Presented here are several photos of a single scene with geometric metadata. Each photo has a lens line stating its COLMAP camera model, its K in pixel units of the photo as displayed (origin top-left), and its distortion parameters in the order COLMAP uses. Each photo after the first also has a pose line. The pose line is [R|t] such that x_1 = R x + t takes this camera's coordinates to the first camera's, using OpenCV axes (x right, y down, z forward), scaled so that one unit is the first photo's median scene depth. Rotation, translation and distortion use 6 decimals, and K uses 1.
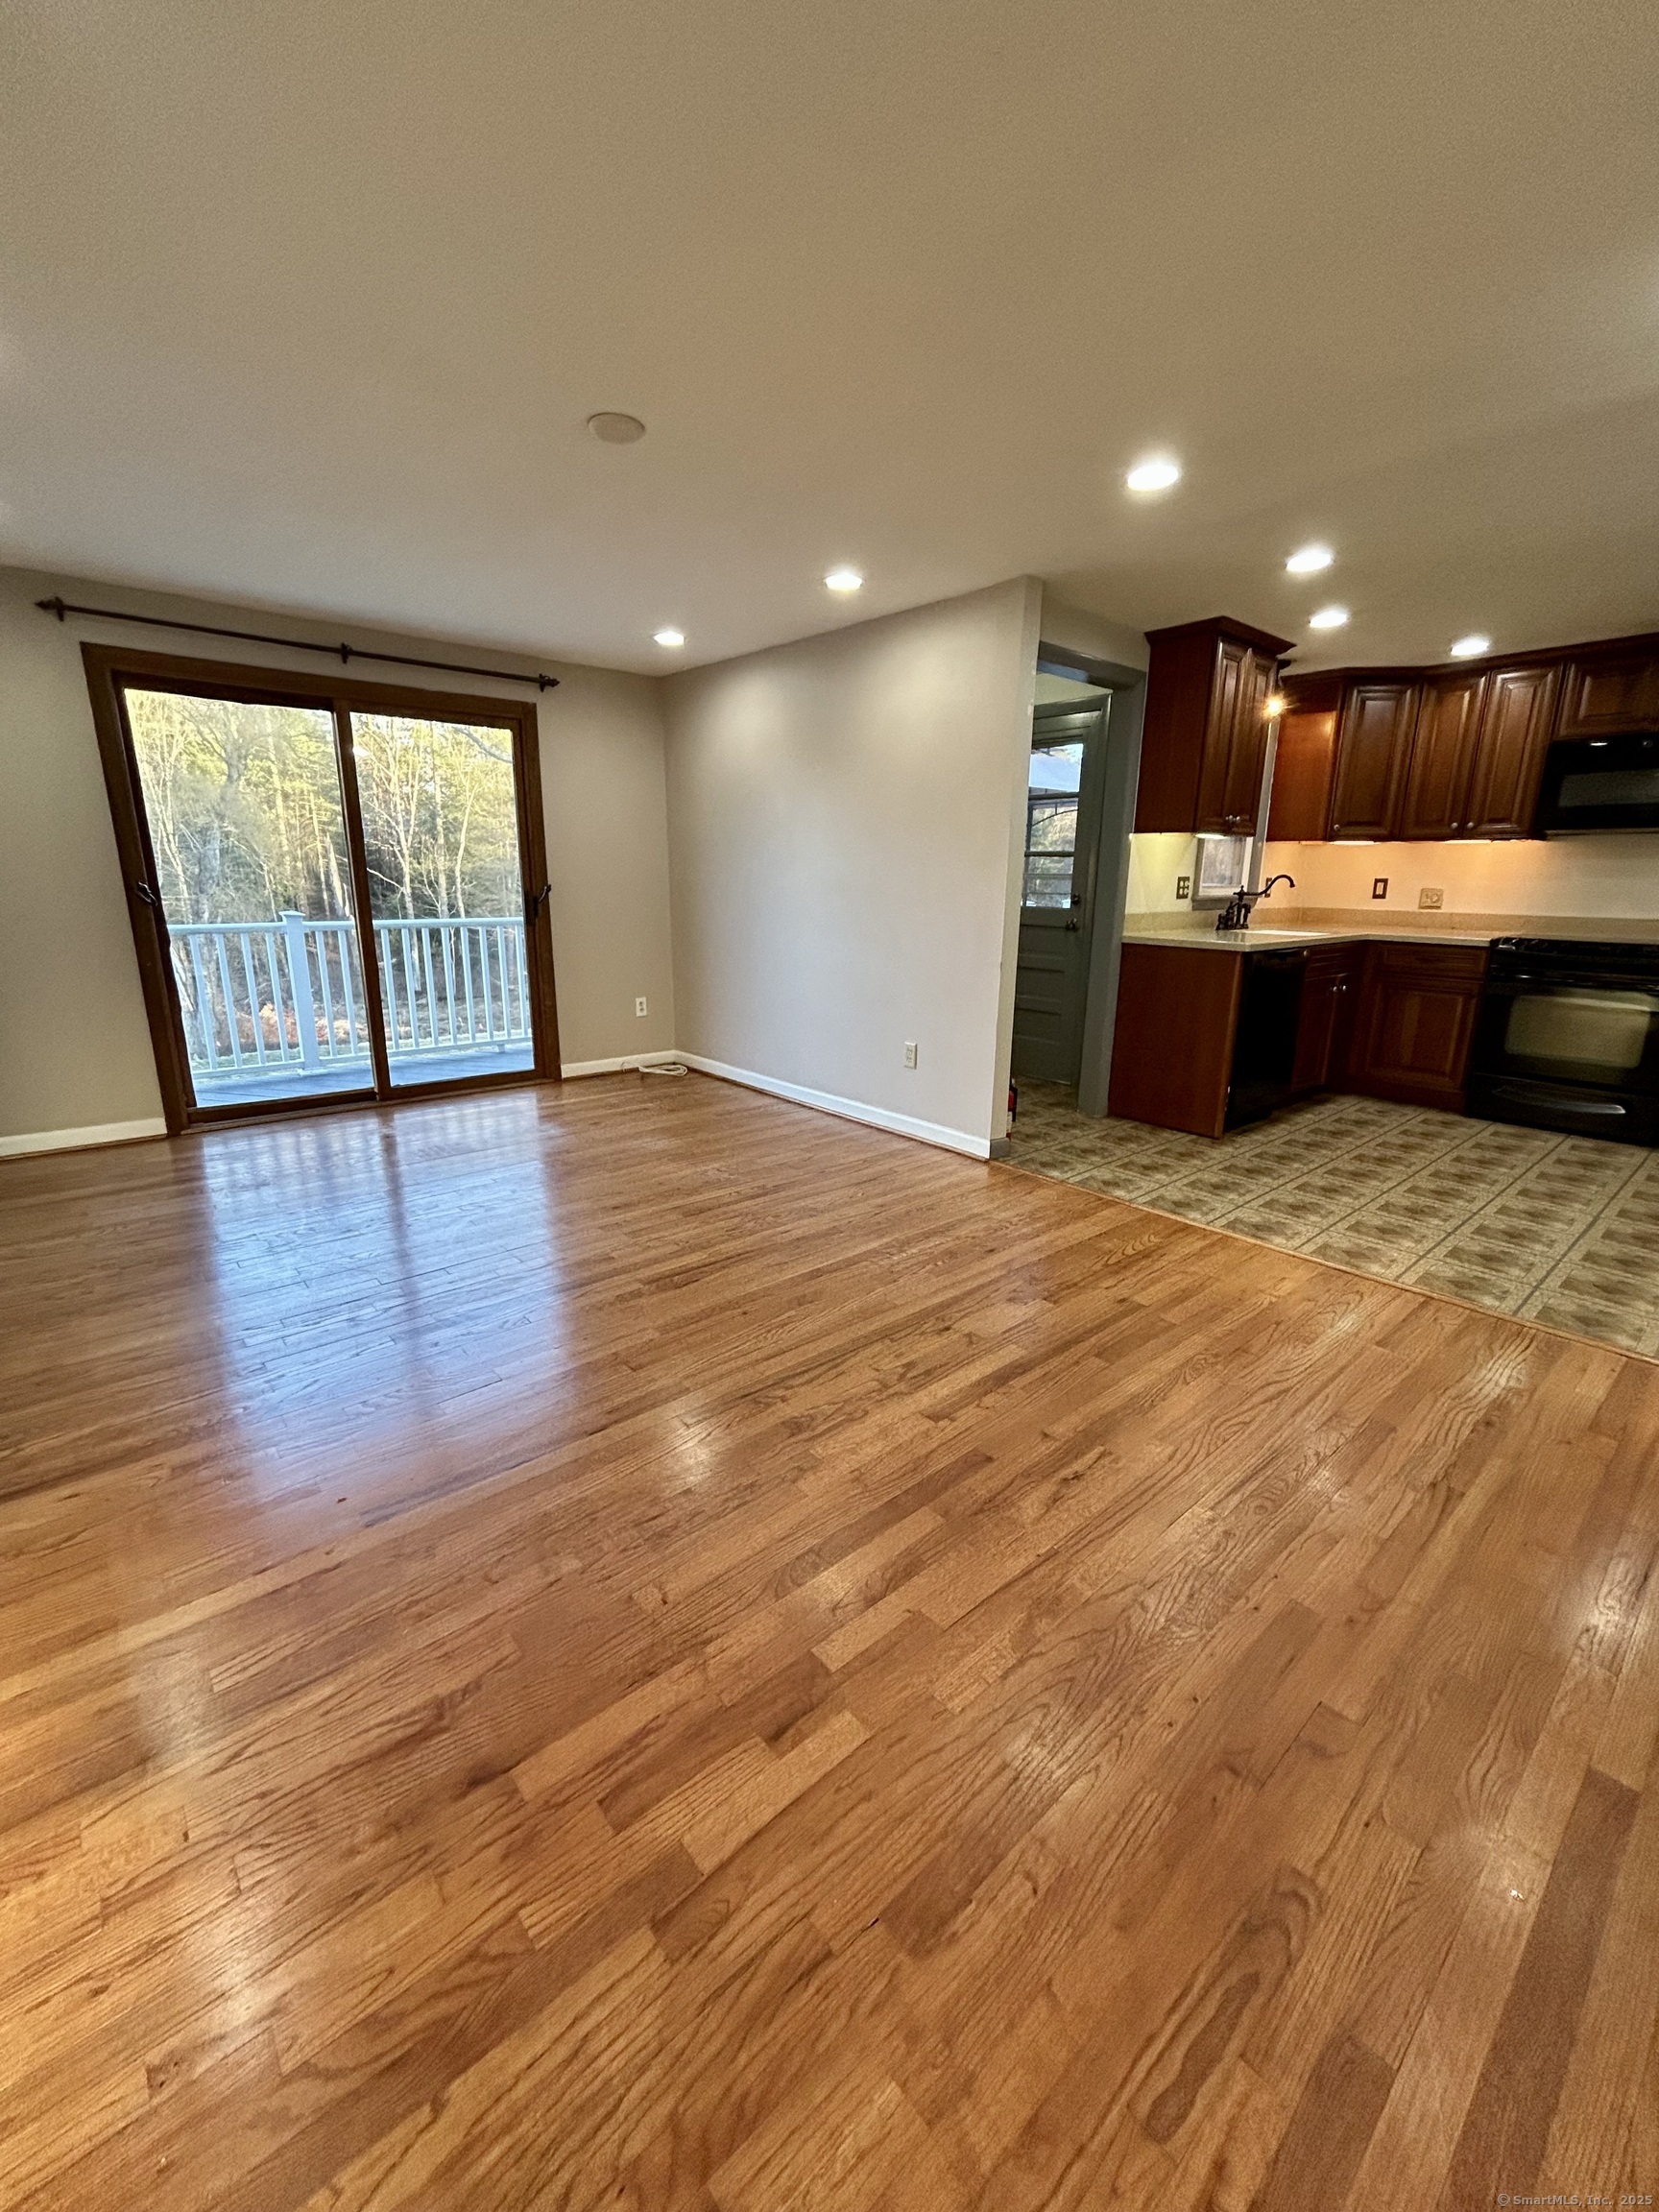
lens RADIAL K [[903.3, 0, 829.5], [0, 903.3, 1106.0], [0, 0, 1]] dist [-0.000837, -0.000119]
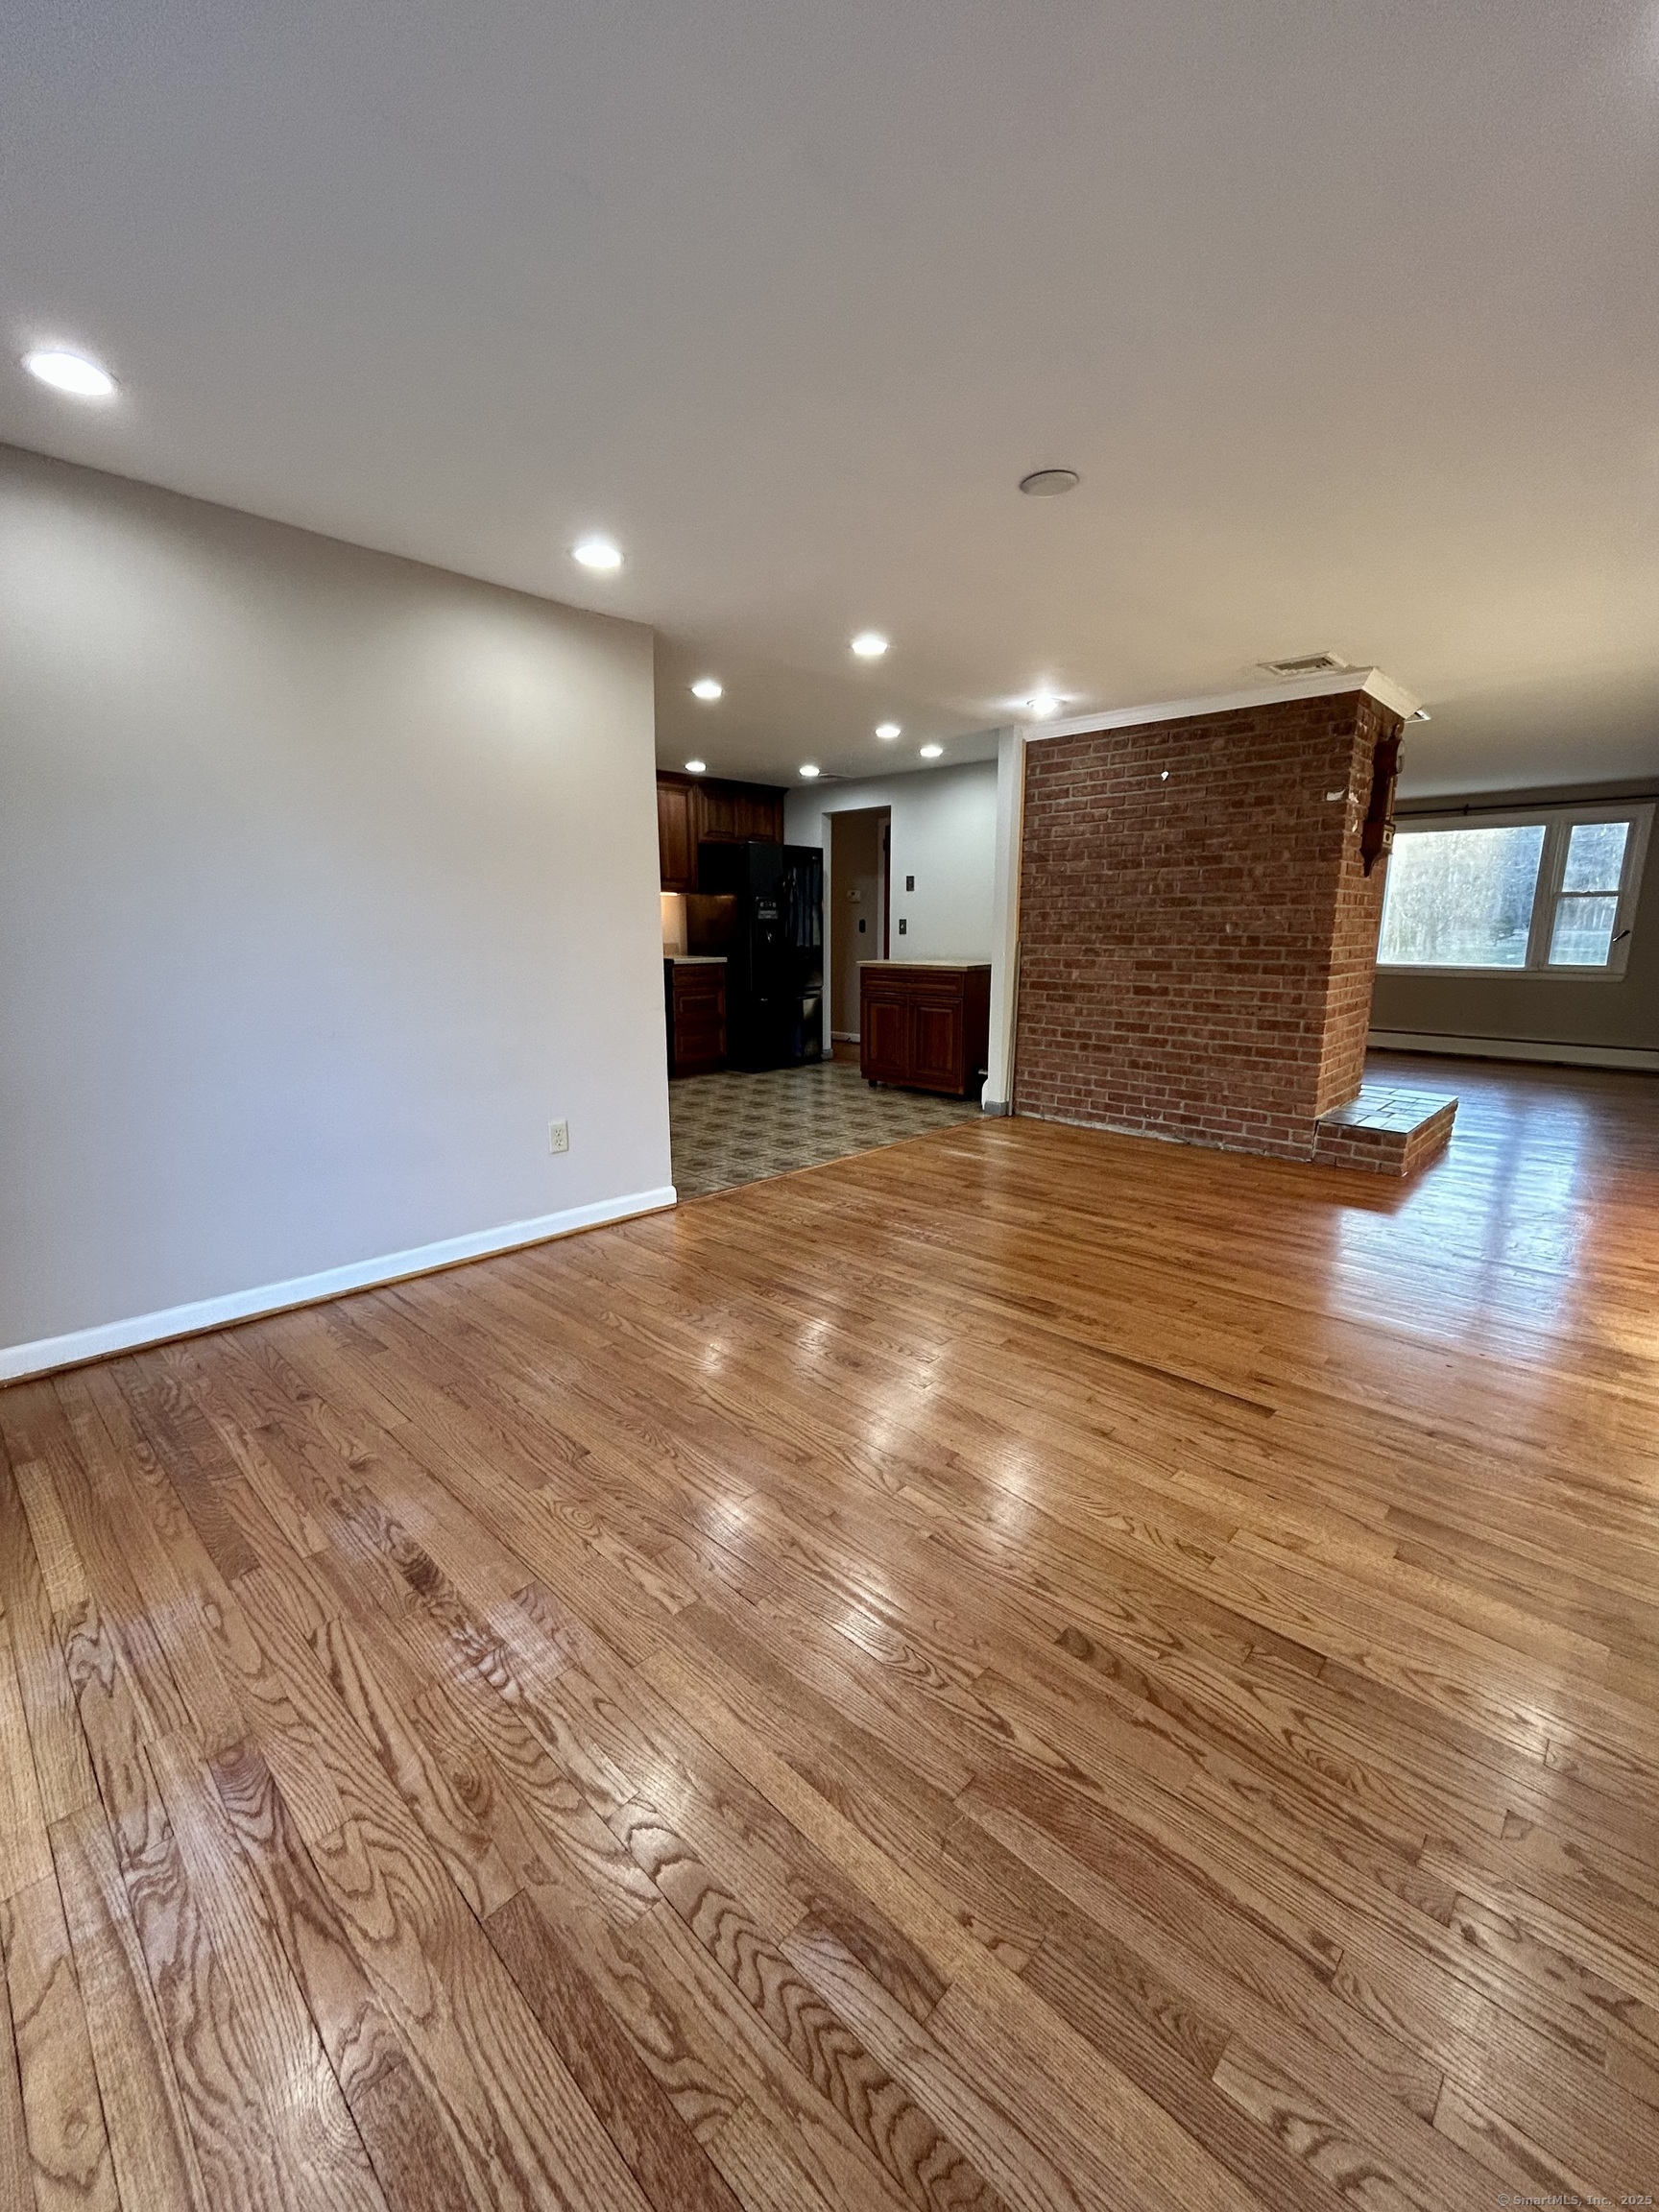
lens RADIAL K [[899.1, 0, 832.2], [0, 899.1, 1107.6], [0, 0, 1]] dist [-0.001709, -0.000822]
pose [[-0.091804, -0.210338, 0.973309, -0.722865], [0.248616, 0.941640, 0.226944, -0.205906], [-0.964242, 0.262815, -0.034153, 0.785317]]
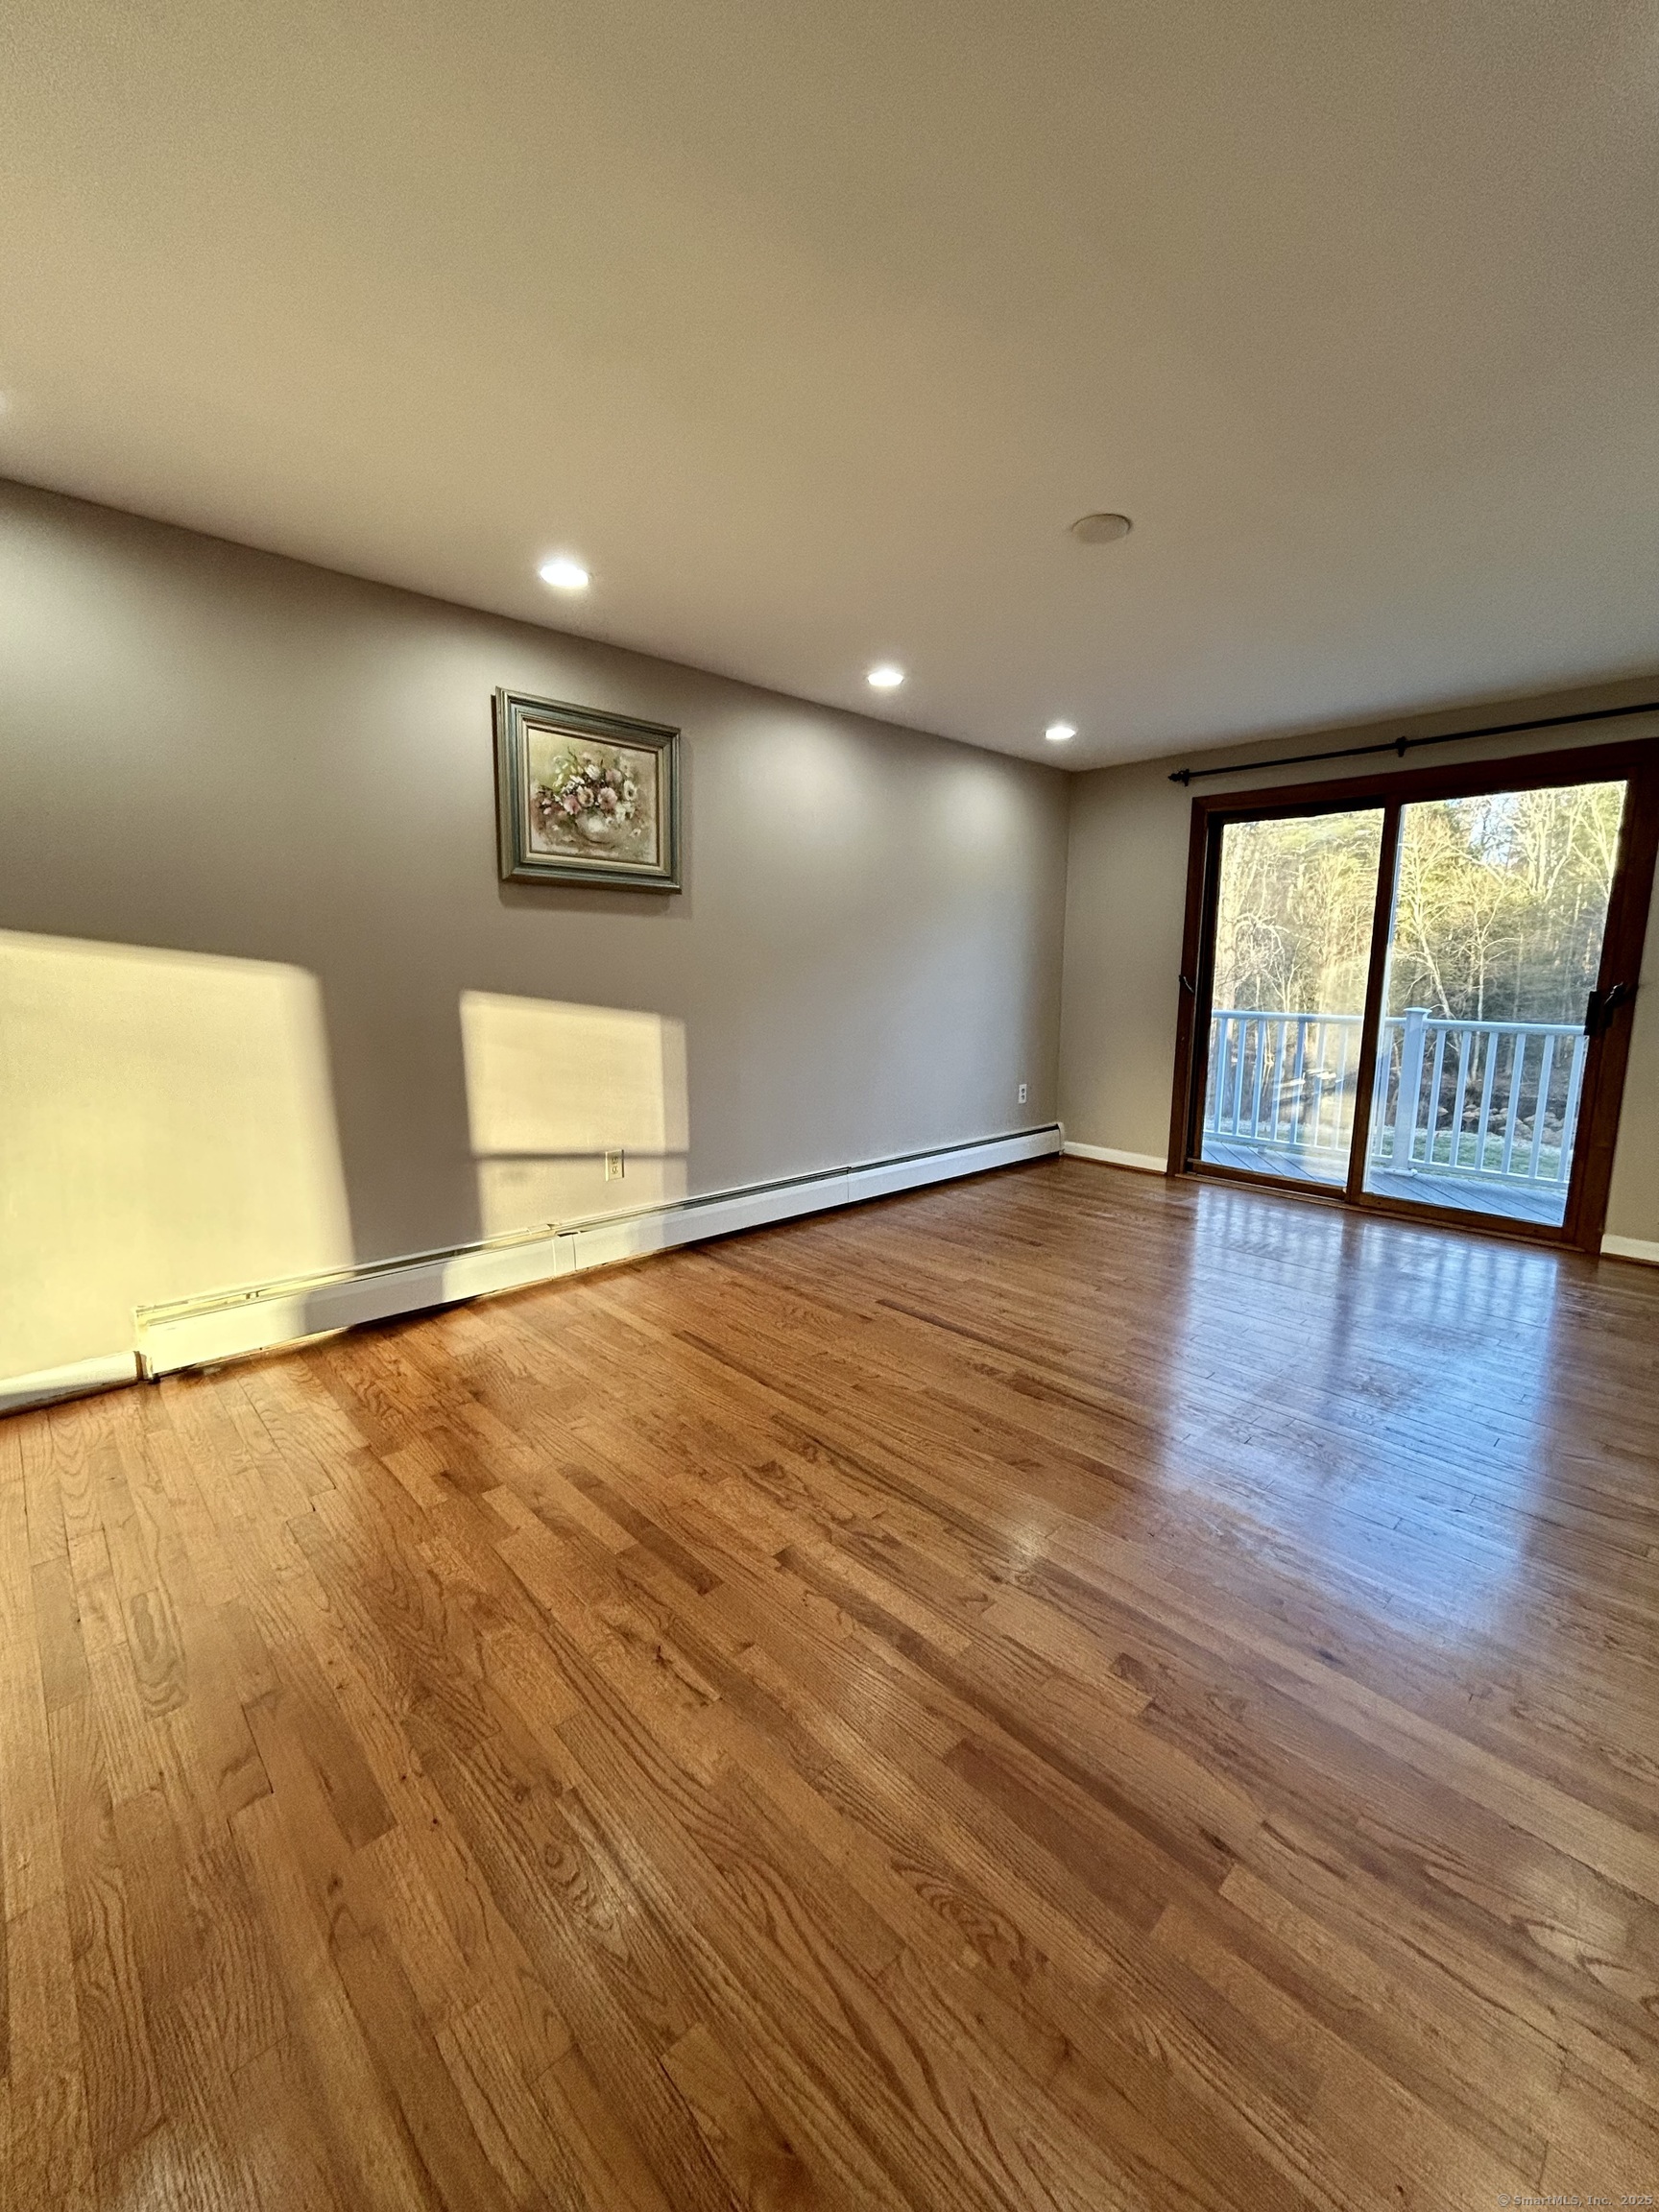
lens RADIAL K [[903.3, 0, 829.5], [0, 903.3, 1106.0], [0, 0, 1]] dist [-0.000837, -0.000119]
pose [[0.038588, 0.145917, -0.988544, 0.456607], [-0.255953, 0.957720, 0.131376, -0.100669], [0.965919, 0.247951, 0.074304, 0.427910]]
